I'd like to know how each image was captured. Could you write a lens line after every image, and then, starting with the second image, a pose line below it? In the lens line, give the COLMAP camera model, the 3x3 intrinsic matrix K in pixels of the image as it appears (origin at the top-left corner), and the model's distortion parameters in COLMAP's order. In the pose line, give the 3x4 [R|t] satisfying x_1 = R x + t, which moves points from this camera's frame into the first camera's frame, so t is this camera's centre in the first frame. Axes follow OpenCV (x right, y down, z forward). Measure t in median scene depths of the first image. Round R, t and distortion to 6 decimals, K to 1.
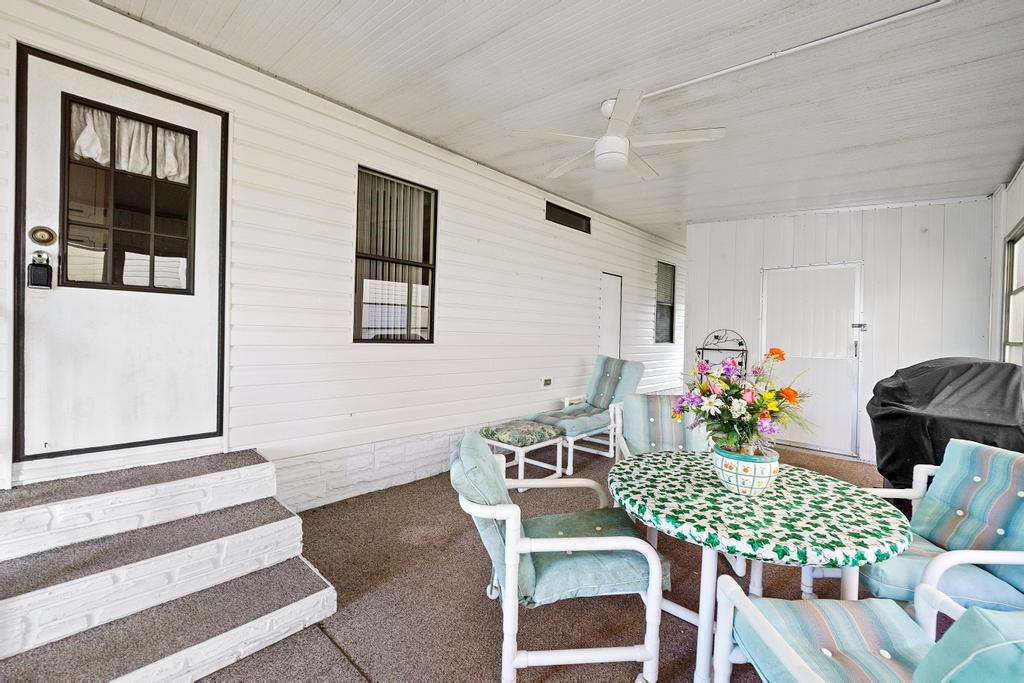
lens RADIAL K [[430.8, 0, 514.6], [0, 430.8, 340.1], [0, 0, 1]] dist [-0.007338, 0.000386]
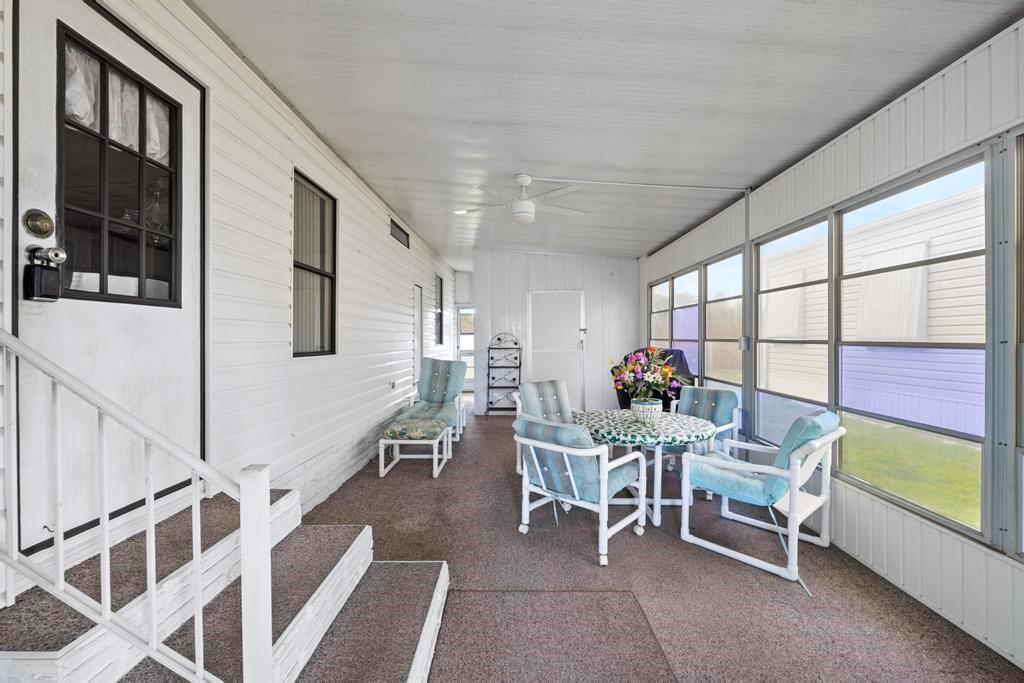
lens RADIAL K [[430.8, 0, 520.3], [0, 430.8, 341.2], [0, 0, 1]] dist [-0.007338, 0.000386]
pose [[0.733310, -0.029310, 0.679262, -0.800340], [0.027517, 0.999531, 0.013423, -0.034807], [-0.679337, 0.008848, 0.733773, -0.019686]]
